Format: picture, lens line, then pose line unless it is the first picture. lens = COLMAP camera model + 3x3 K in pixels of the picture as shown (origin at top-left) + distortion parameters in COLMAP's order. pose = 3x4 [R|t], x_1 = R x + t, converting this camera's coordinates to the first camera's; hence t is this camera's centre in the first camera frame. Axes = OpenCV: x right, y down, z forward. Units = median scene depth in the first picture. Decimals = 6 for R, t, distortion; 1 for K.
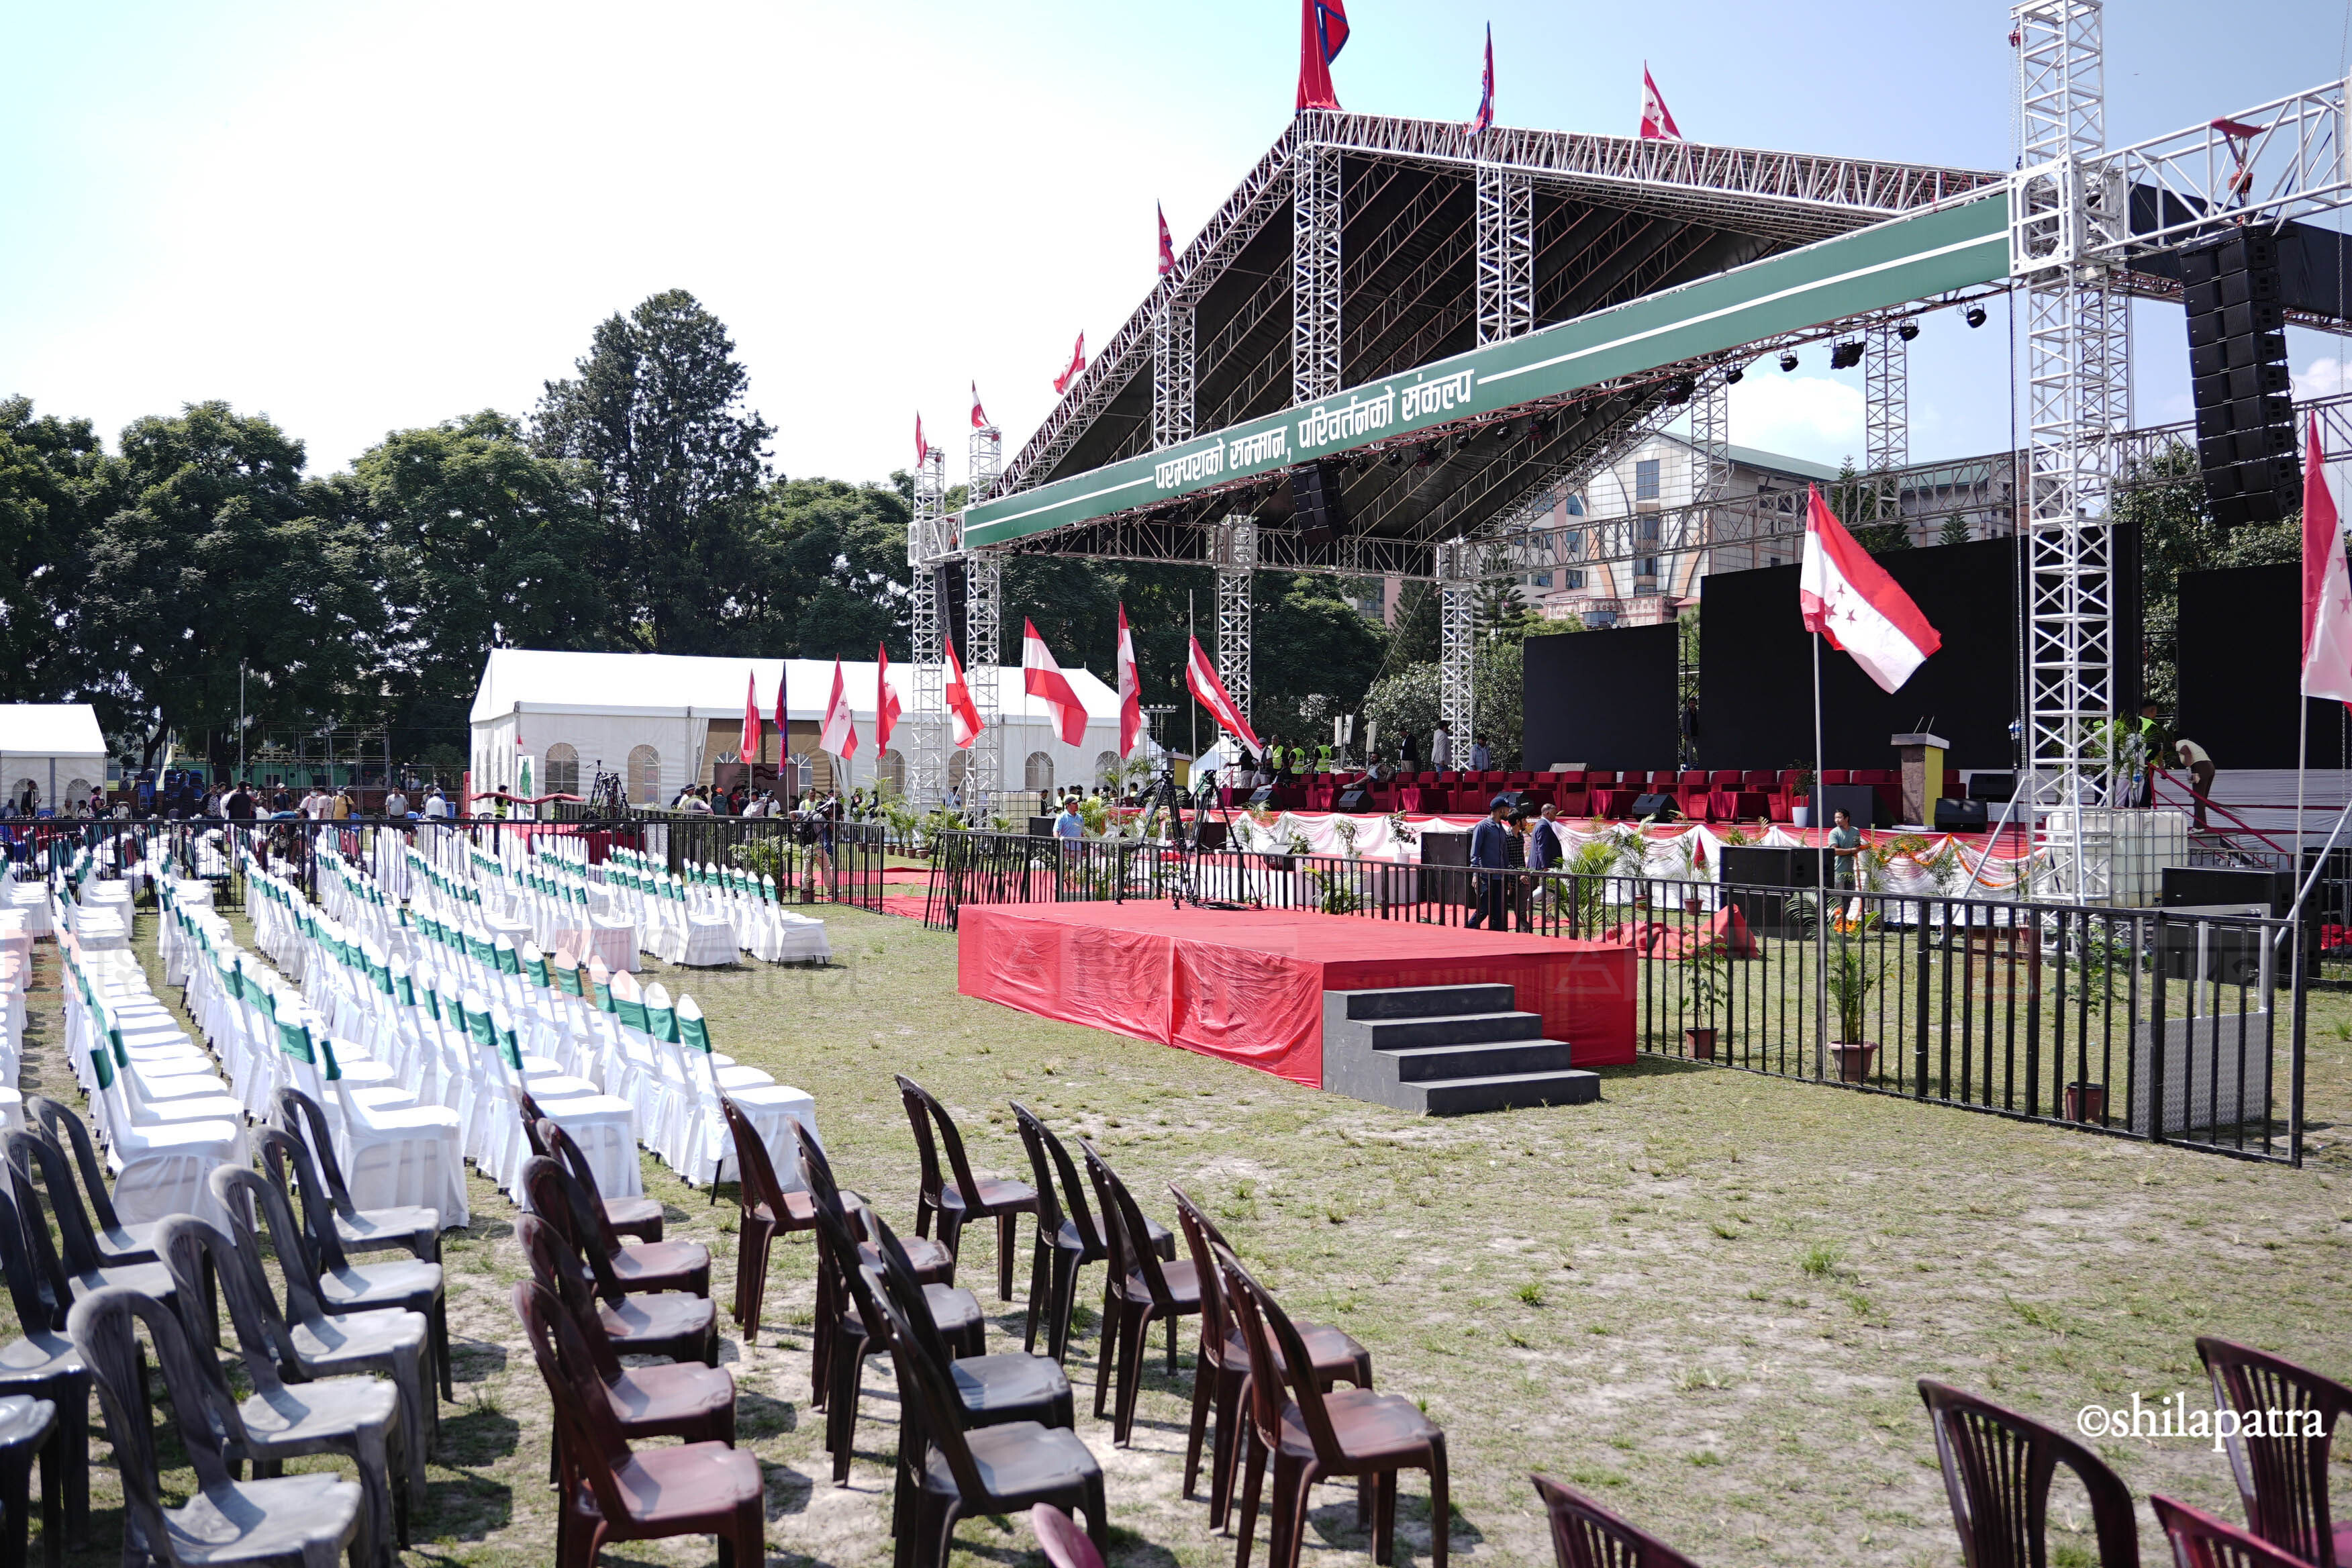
lens RADIAL K [[2035.0, 0, 1176.0], [0, 2035.0, 784.0], [0, 0, 1]] dist [-0.137636, 0.074293]
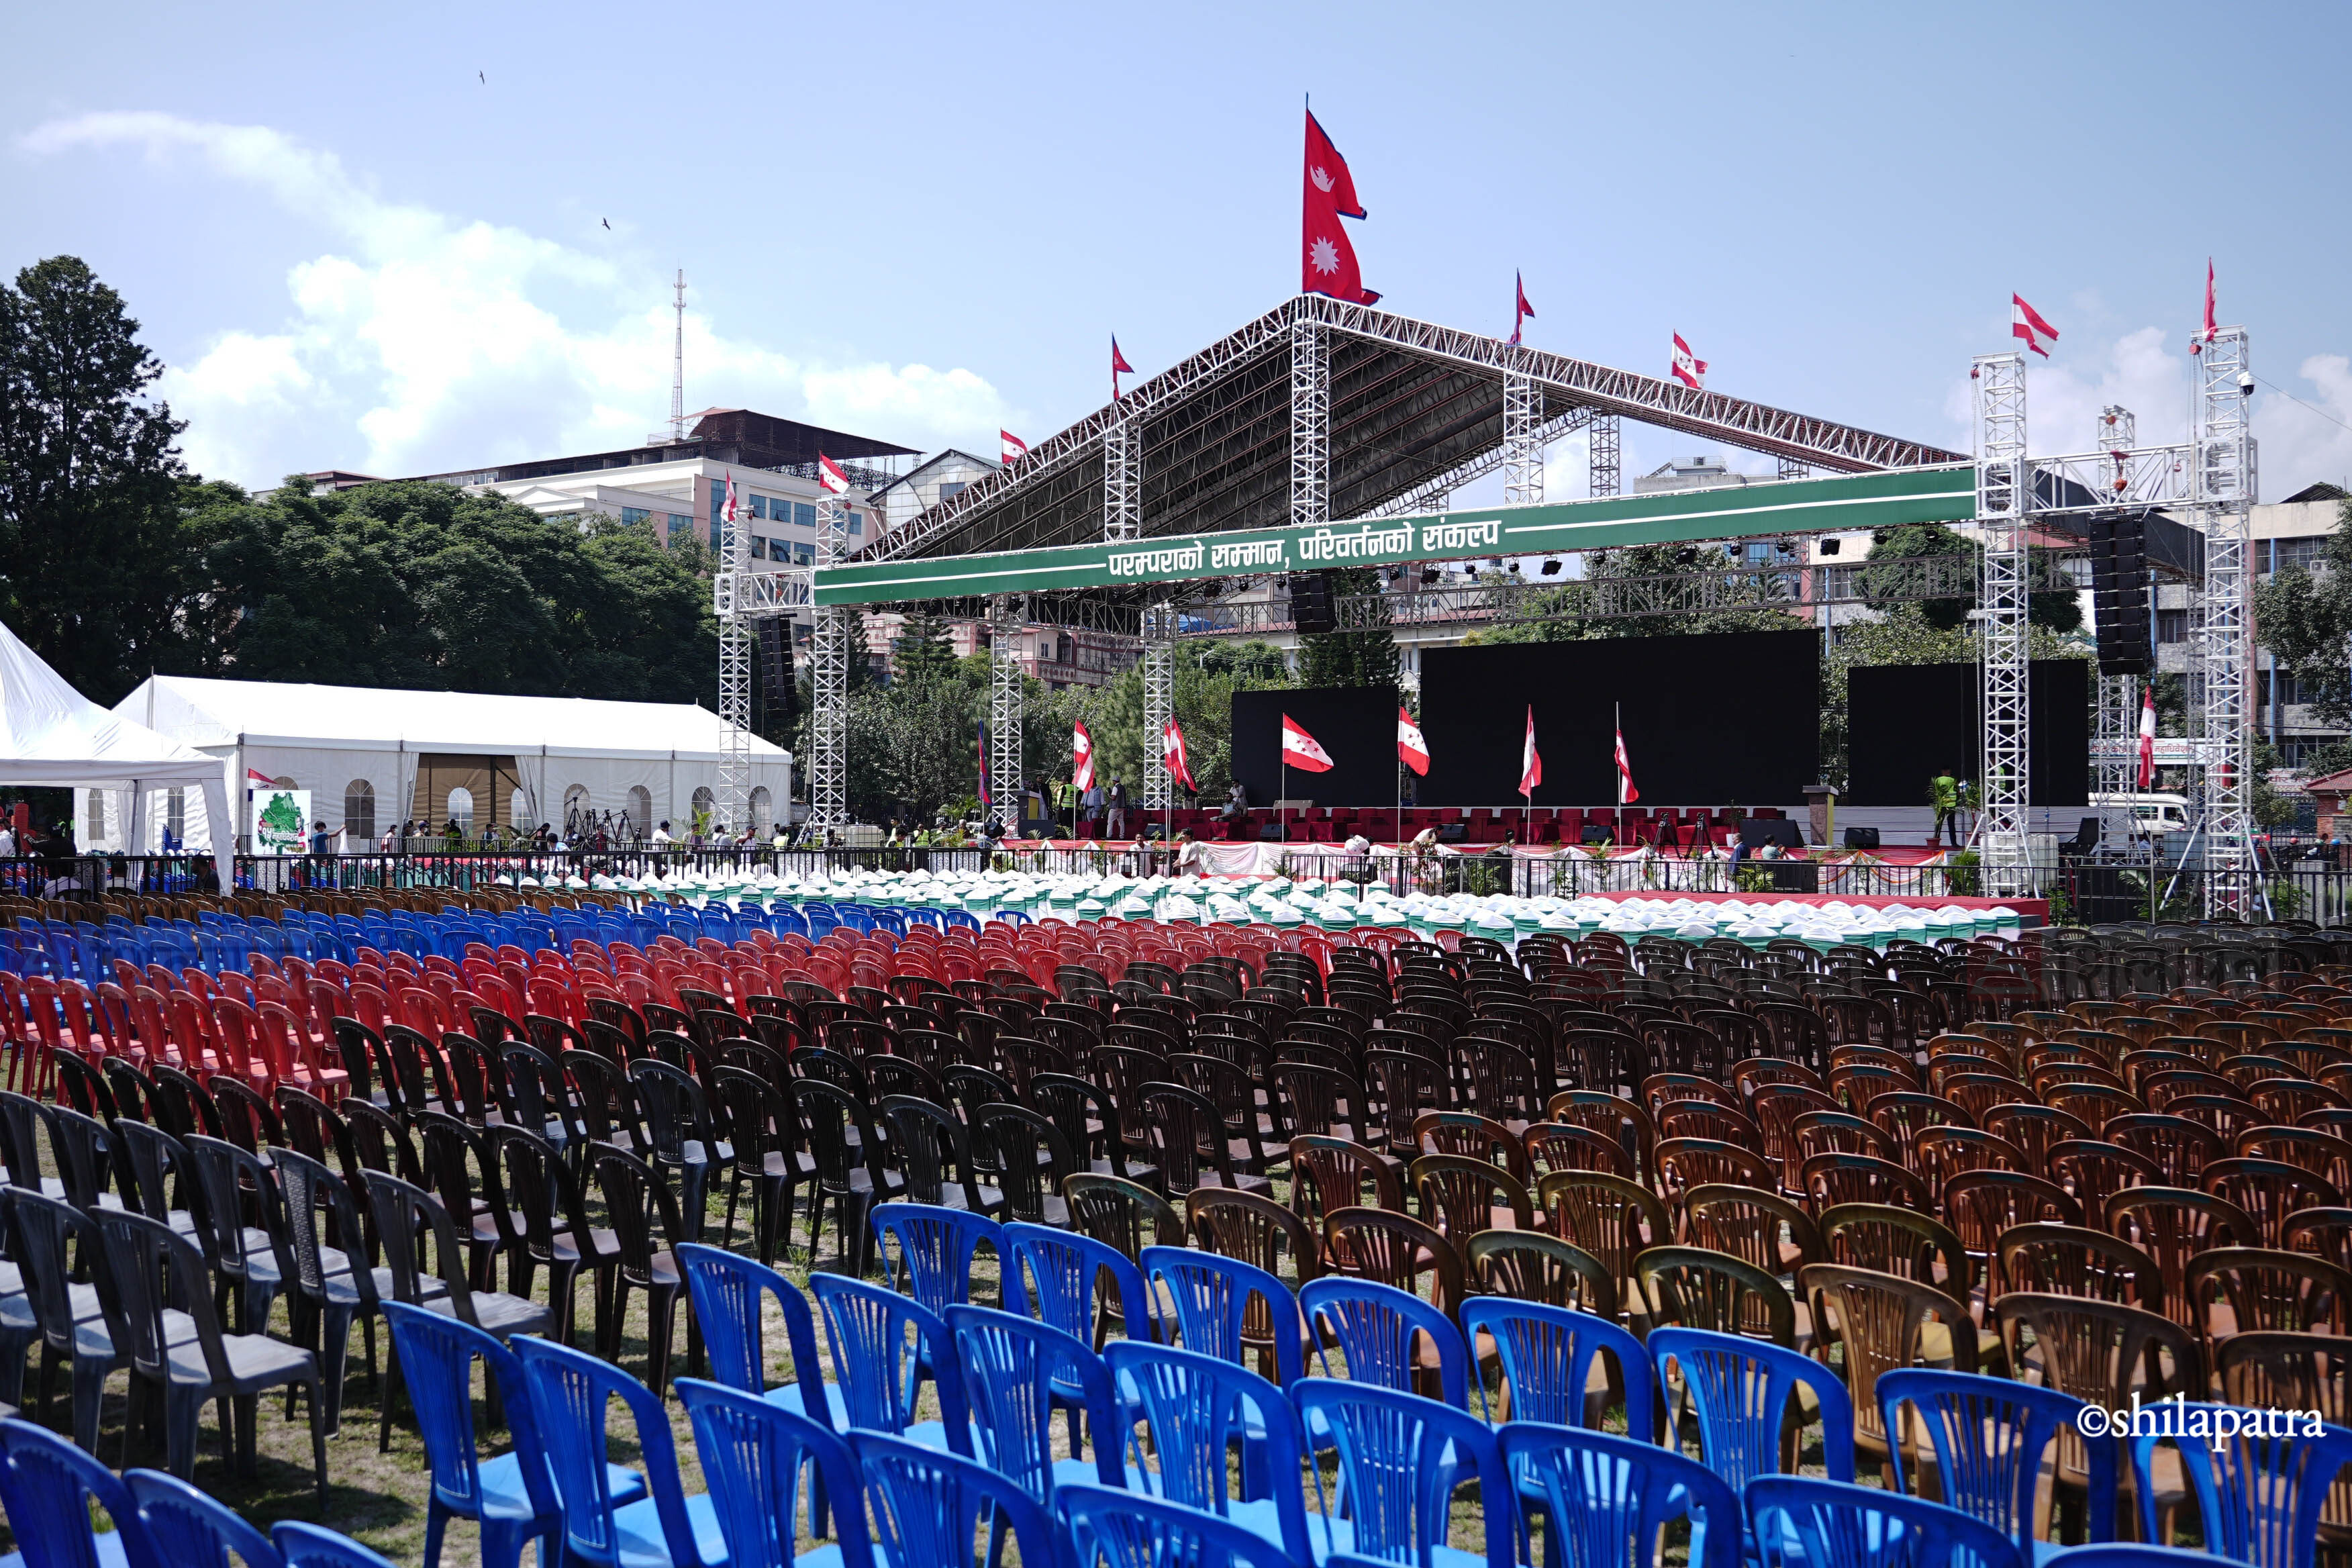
lens RADIAL K [[2310.7, 0, 1176.0], [0, 2310.7, 784.0], [0, 0, 1]] dist [-0.122861, 0.147827]
pose [[0.915008, 0.004964, 0.403406, -0.292721], [0.000391, 0.999913, -0.013191, -0.001785], [-0.403436, 0.012228, 0.914926, -0.149034]]
